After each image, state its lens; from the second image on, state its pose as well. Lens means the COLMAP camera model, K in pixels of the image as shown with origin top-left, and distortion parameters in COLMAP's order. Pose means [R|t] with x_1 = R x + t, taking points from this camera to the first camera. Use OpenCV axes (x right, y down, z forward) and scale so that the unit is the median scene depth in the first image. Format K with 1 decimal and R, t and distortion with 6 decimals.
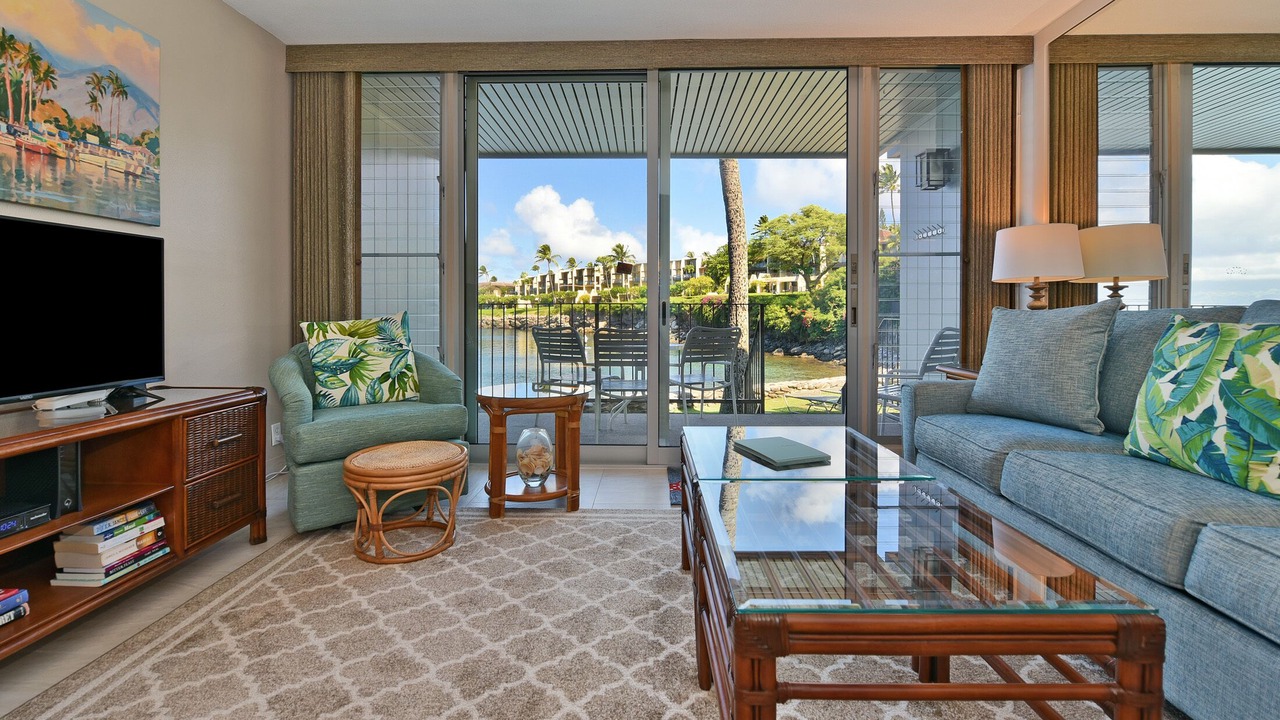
lens RADIAL K [[587.2, 0, 607.5], [0, 587.2, 318.4], [0, 0, 1]] dist [-0.000750, -0.002279]
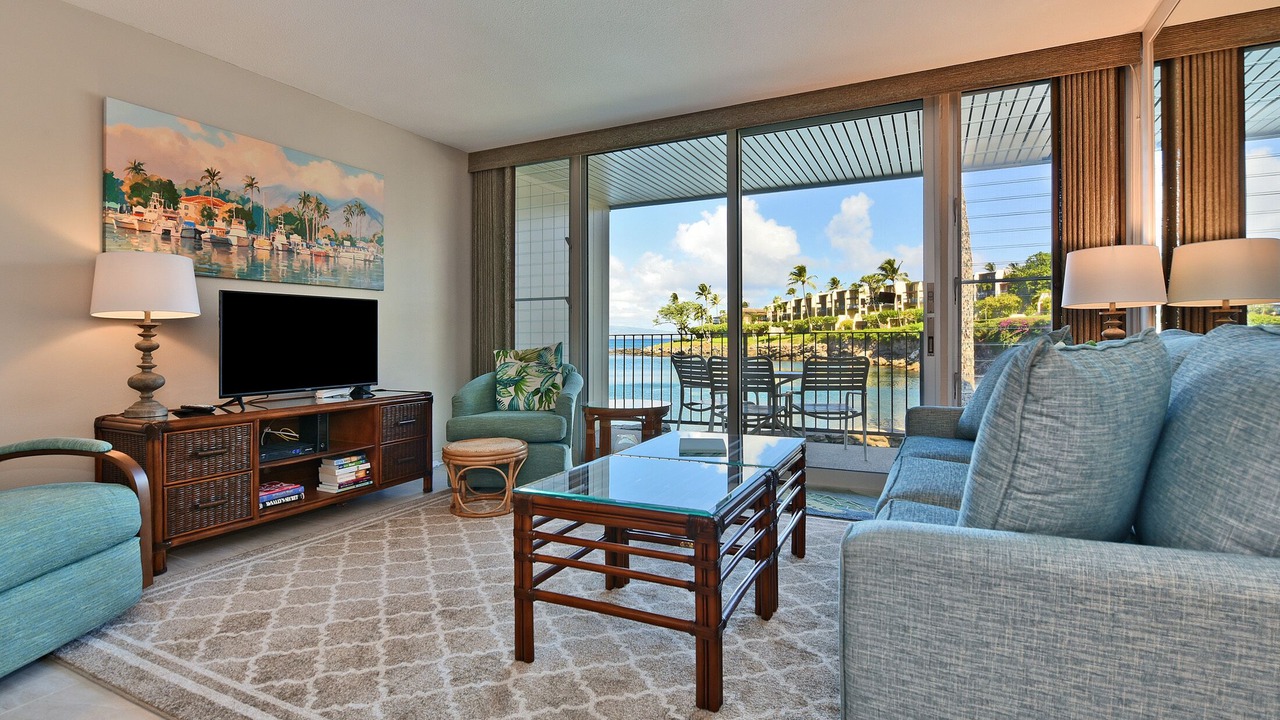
lens RADIAL K [[610.3, 0, 575.0], [0, 610.3, 334.7], [0, 0, 1]] dist [0.012227, -0.000896]
pose [[0.897866, -0.008960, -0.440177, 0.323618], [0.000253, 0.999803, -0.019836, -0.000801], [0.440268, 0.017698, 0.897692, -0.198615]]
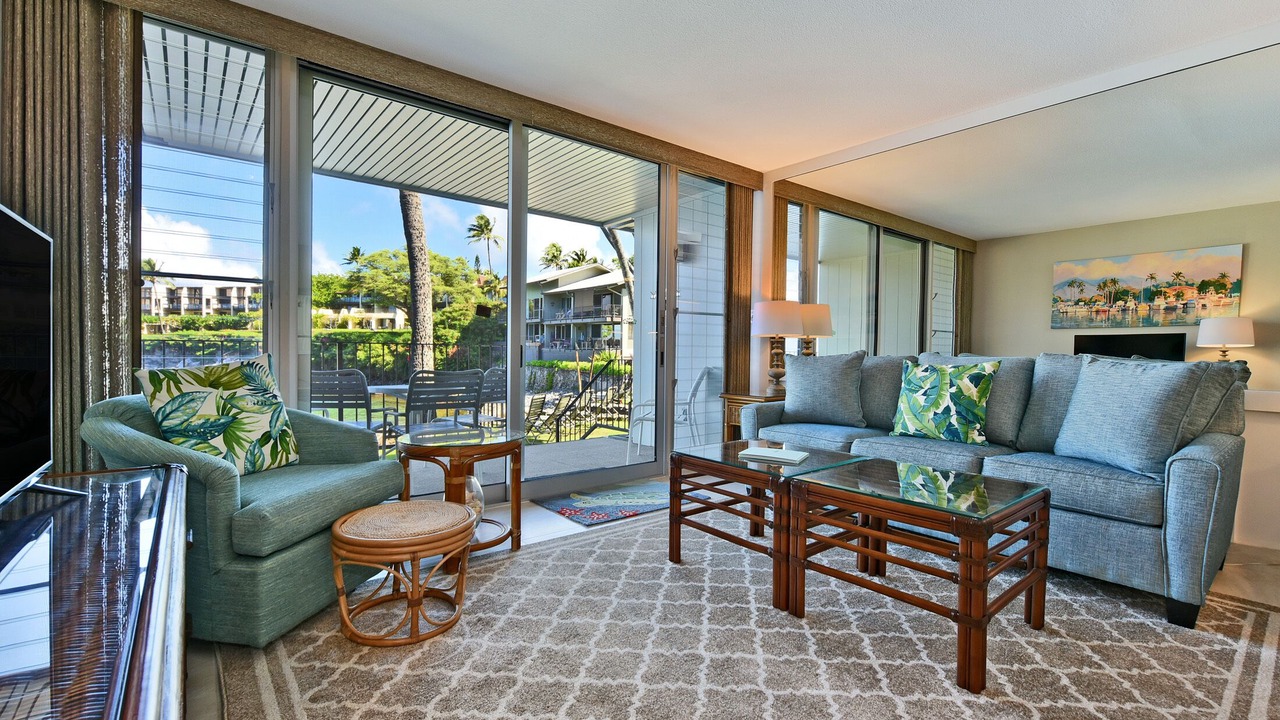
lens RADIAL K [[587.2, 0, 639.1], [0, 587.2, 360.2], [0, 0, 1]] dist [-0.000750, -0.002279]
pose [[0.746756, -0.003325, 0.665089, -0.572925], [-0.001209, 0.999979, 0.006357, -0.010310], [-0.665097, -0.005552, 0.746737, 0.093025]]
